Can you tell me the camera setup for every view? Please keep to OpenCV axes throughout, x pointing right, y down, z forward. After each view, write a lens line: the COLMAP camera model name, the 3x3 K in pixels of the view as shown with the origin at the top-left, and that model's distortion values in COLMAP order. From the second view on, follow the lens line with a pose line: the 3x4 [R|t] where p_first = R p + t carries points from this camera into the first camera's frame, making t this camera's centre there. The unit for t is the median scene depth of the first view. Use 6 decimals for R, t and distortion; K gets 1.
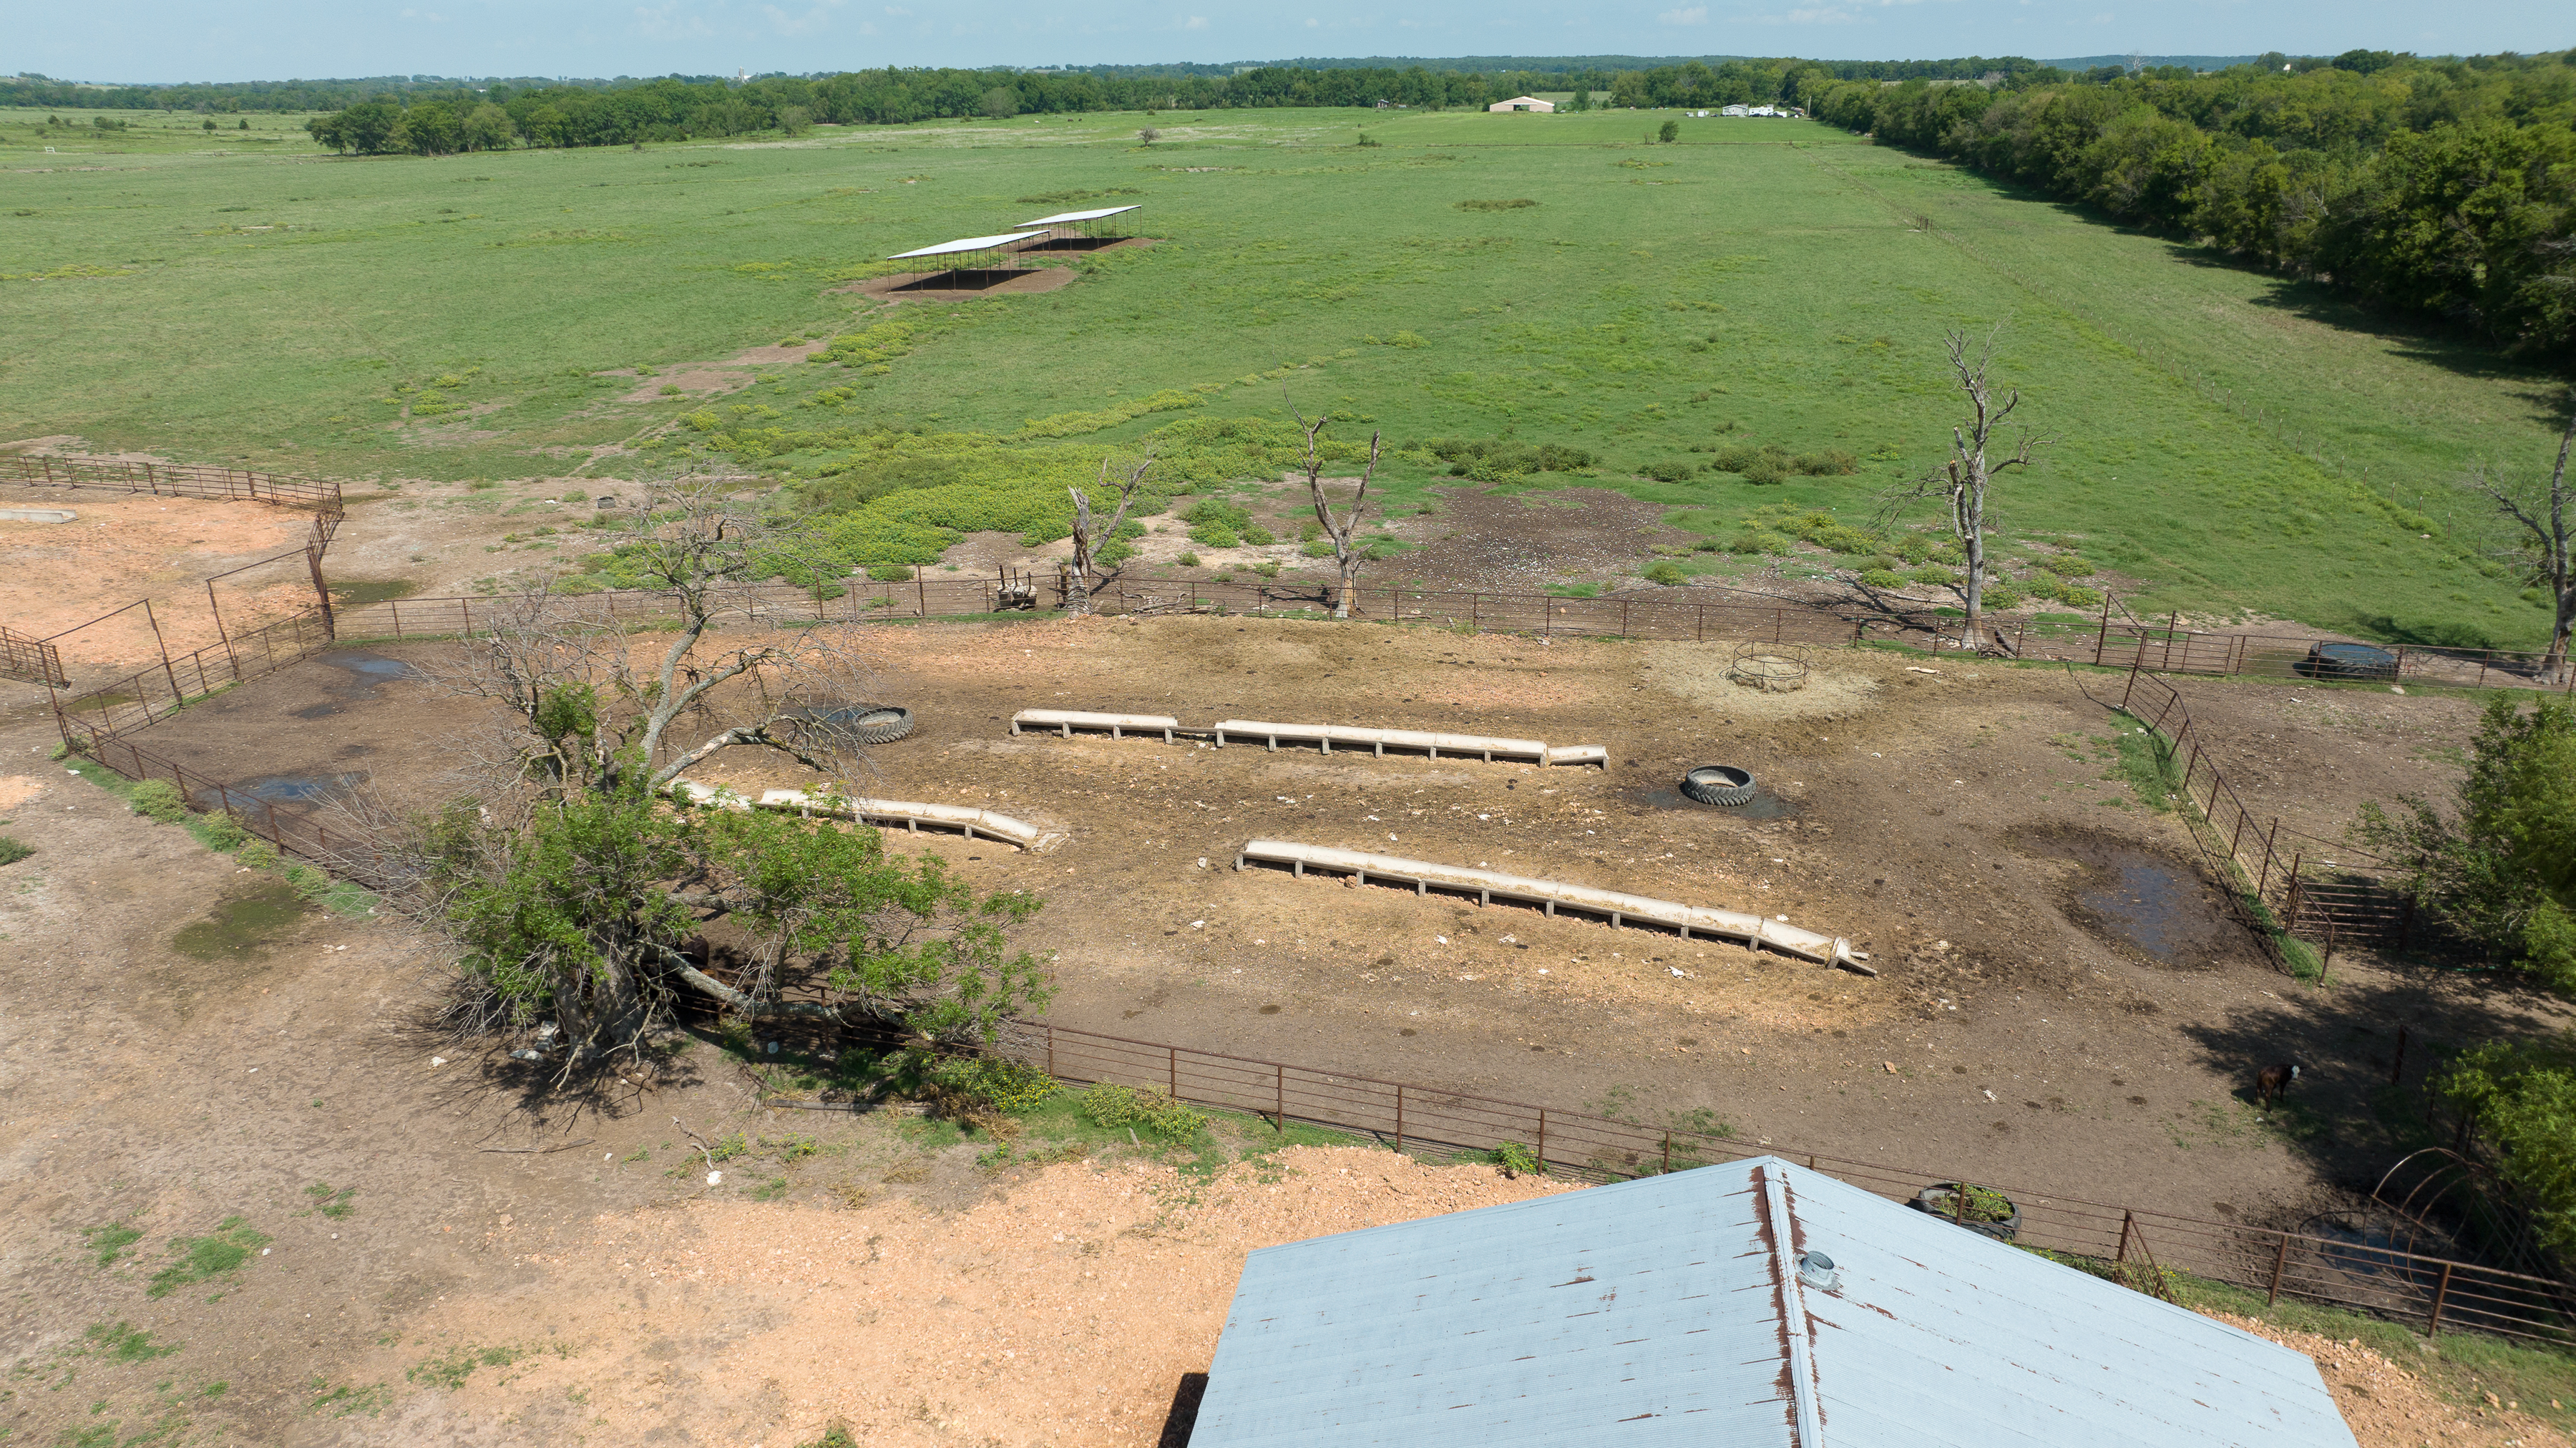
lens RADIAL K [[1800.4, 0, 1285.7], [0, 1800.4, 723.2], [0, 0, 1]] dist [-0.024105, 0.011432]
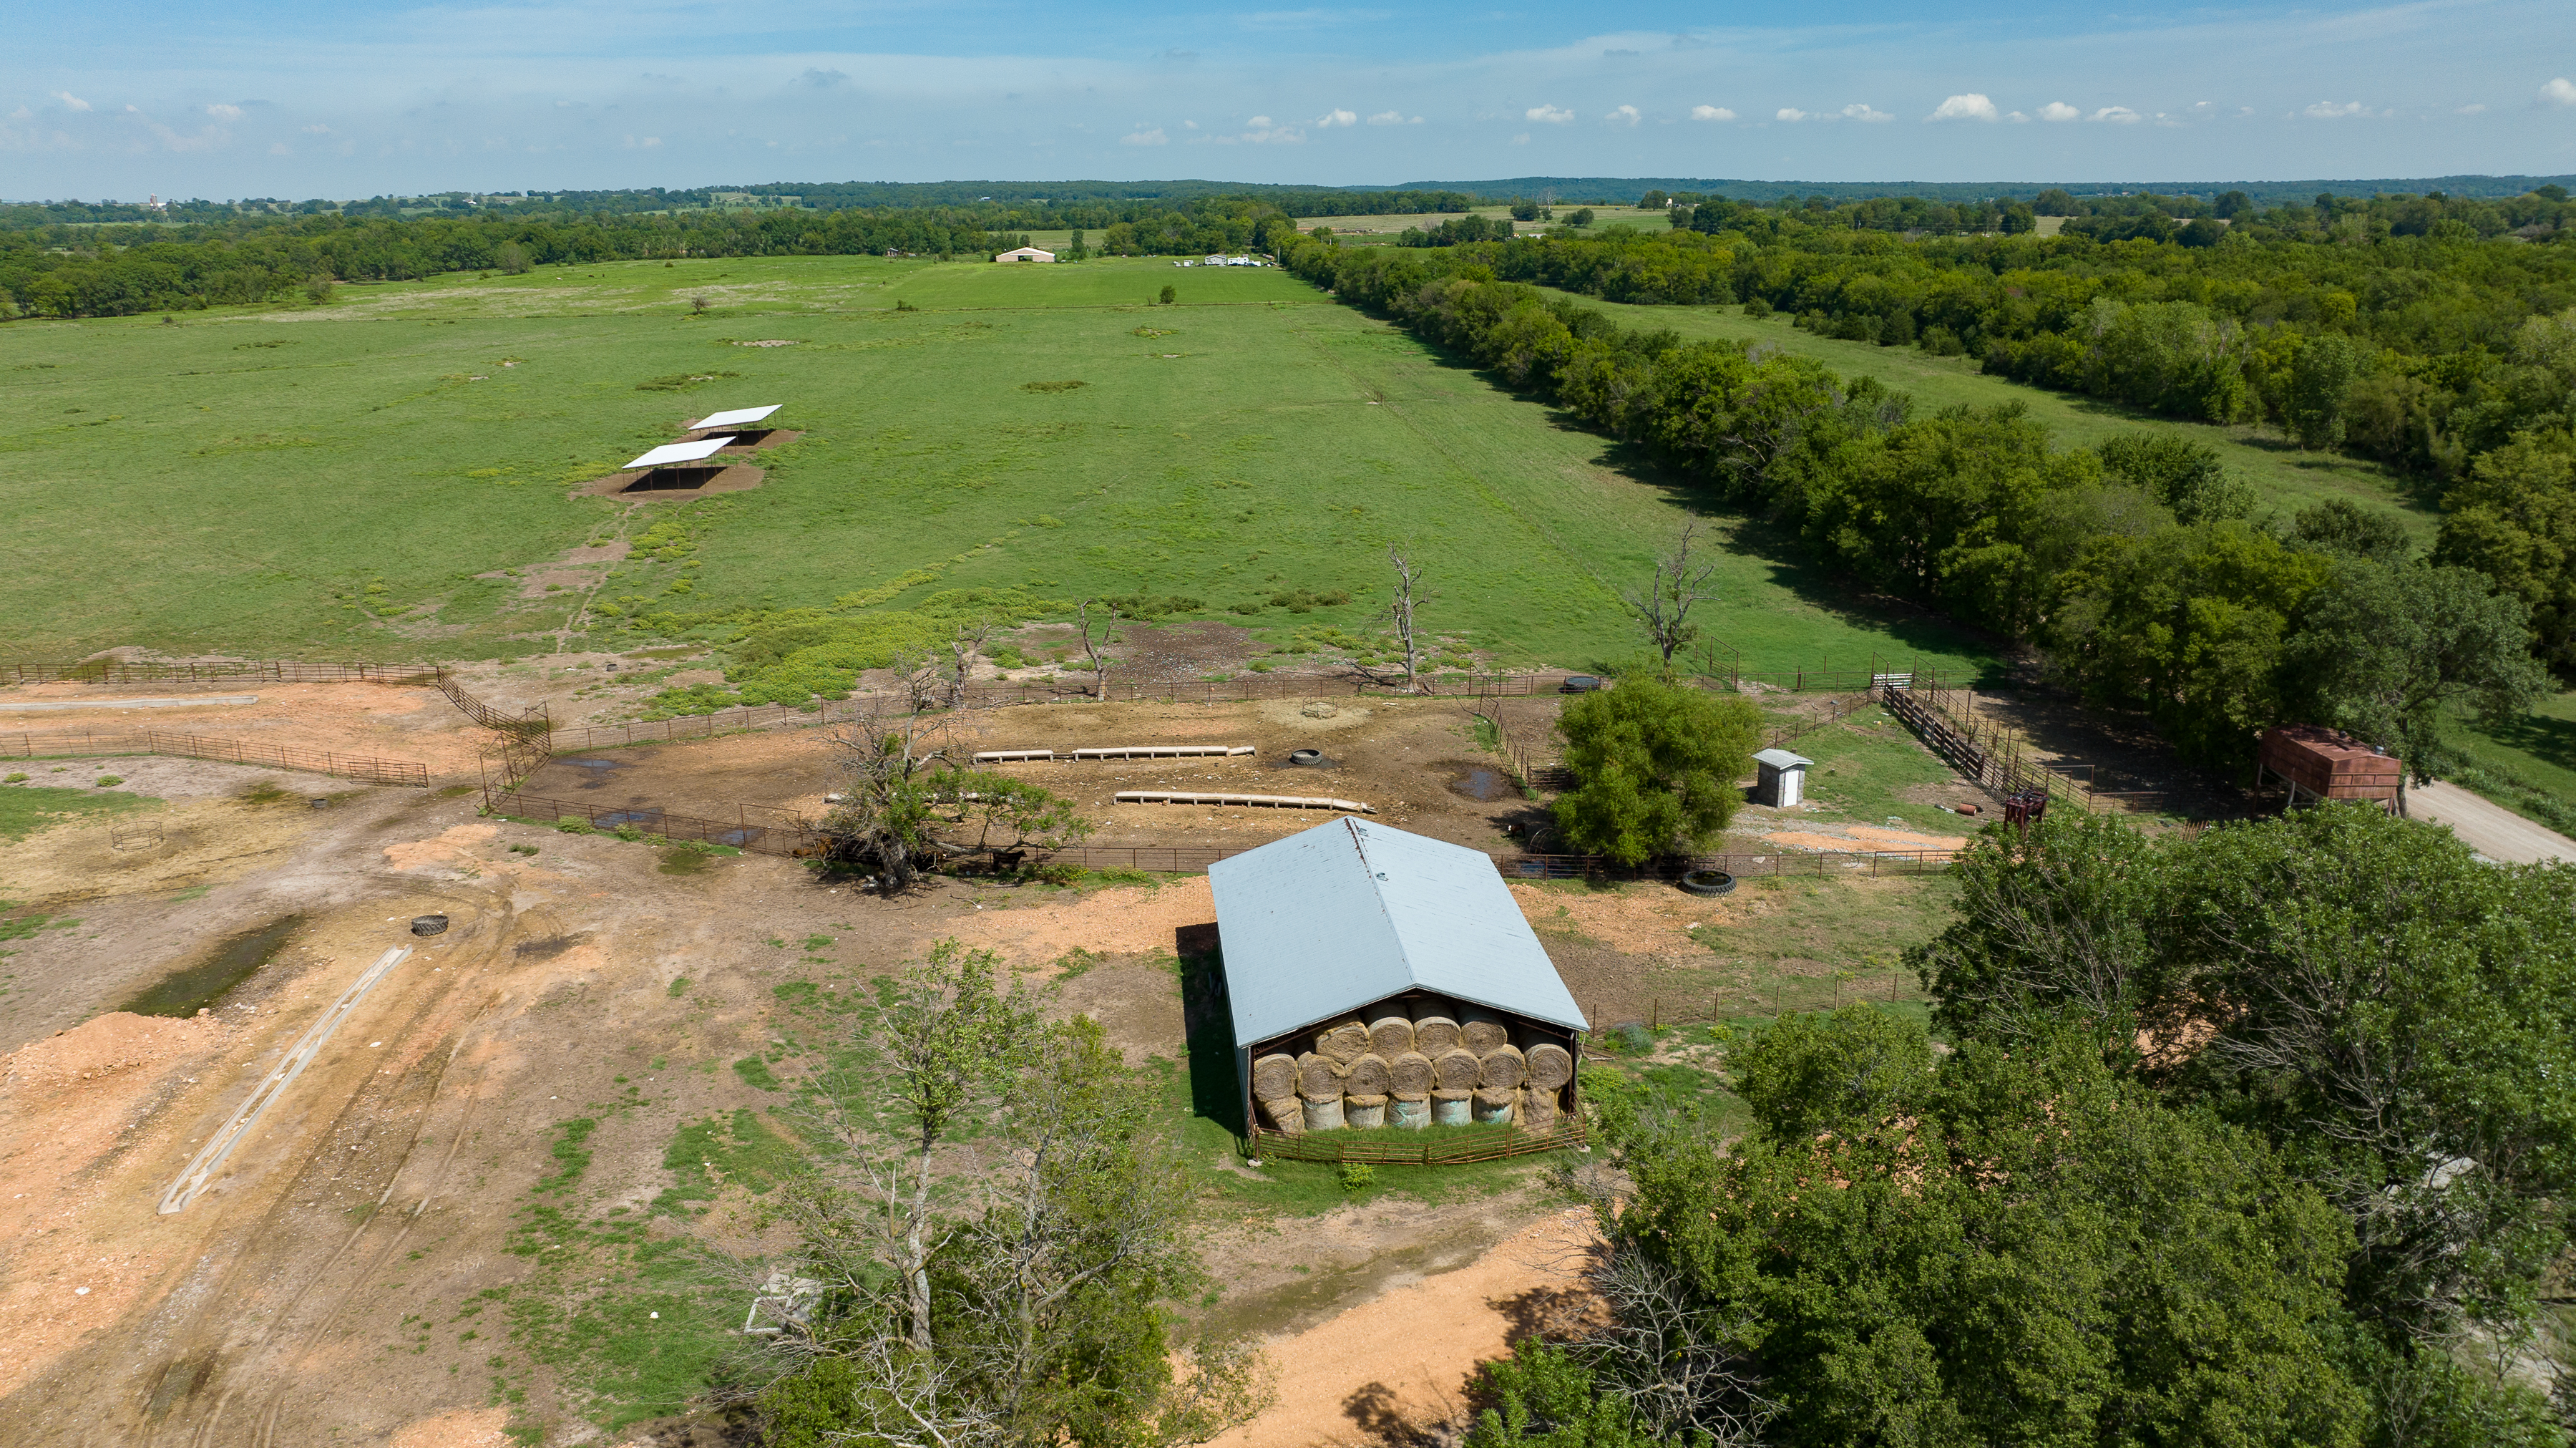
lens RADIAL K [[1800.4, 0, 1276.0], [0, 1800.4, 733.2], [0, 0, 1]] dist [-0.024105, 0.011432]
pose [[0.963324, -0.076832, 0.257107, -0.217353], [0.090688, 0.994974, -0.042455, 0.056328], [-0.252553, 0.064214, 0.965450, -0.682027]]
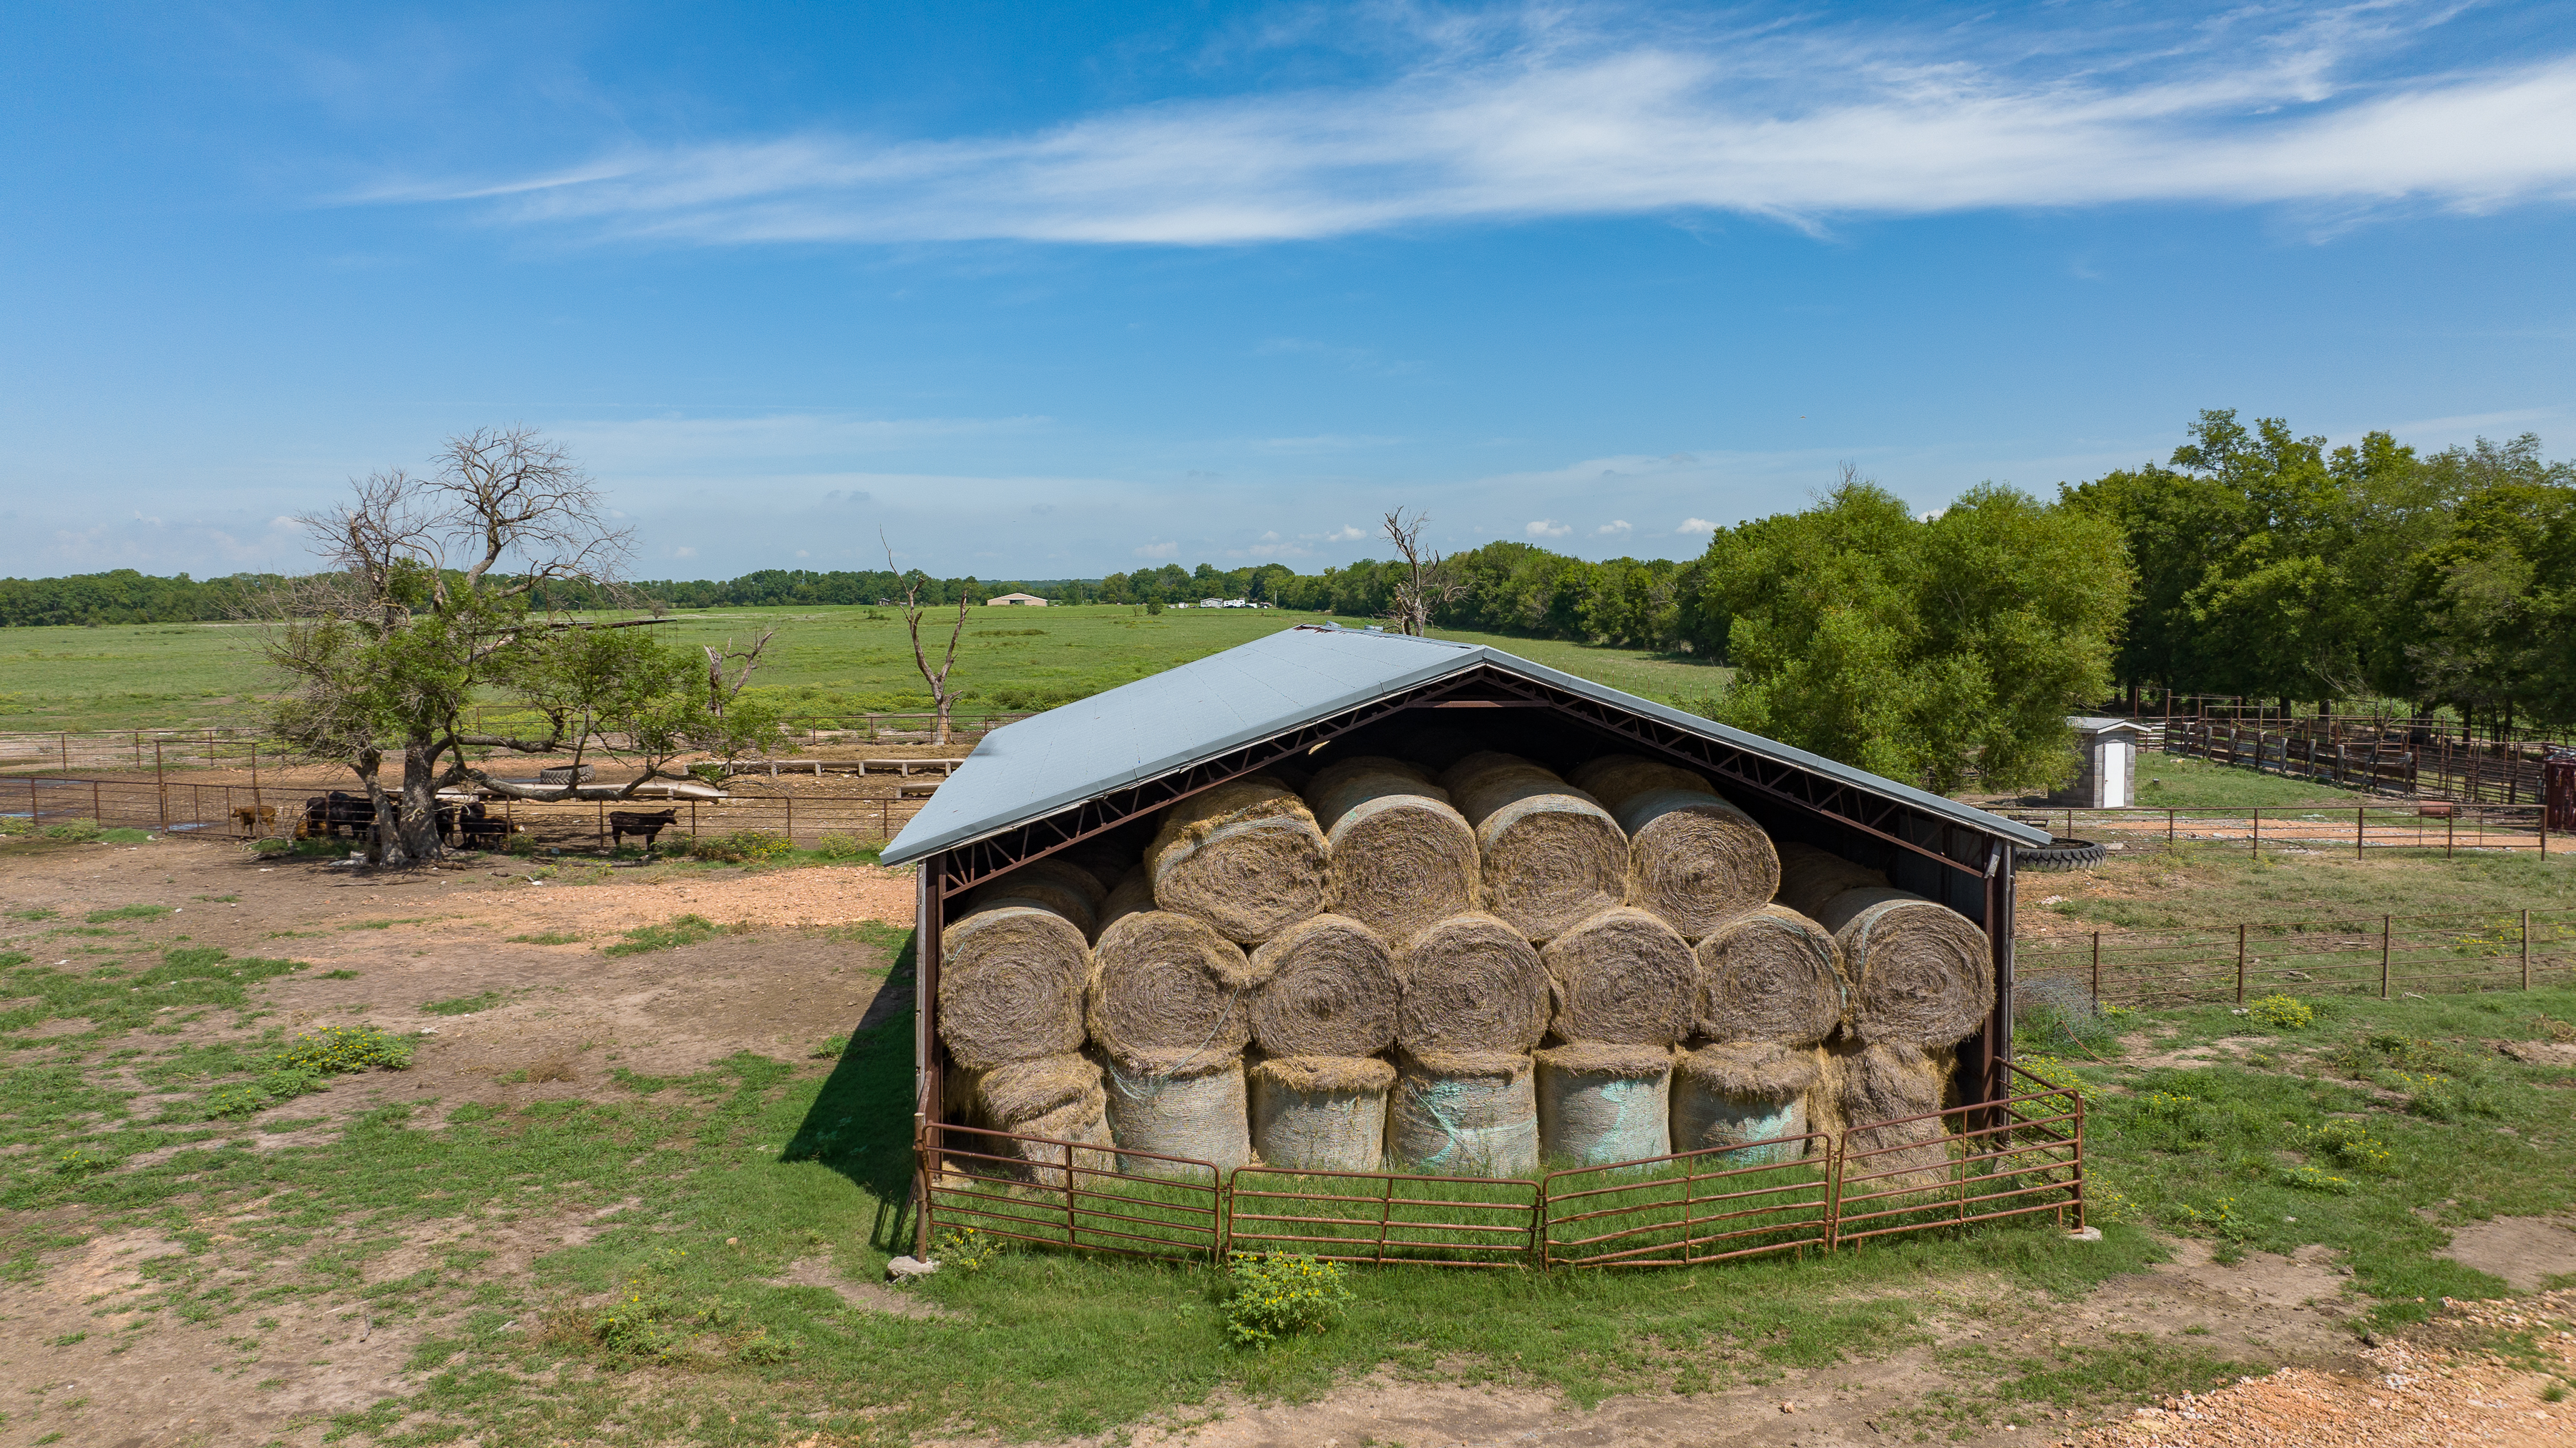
lens RADIAL K [[1800.4, 0, 1281.5], [0, 1800.4, 718.9], [0, 0, 1]] dist [-0.024105, 0.011432]
pose [[0.963115, -0.013587, 0.268748, -0.053370], [0.087898, 0.959825, -0.266476, 0.207122], [-0.254331, 0.280269, 0.925616, -0.139181]]
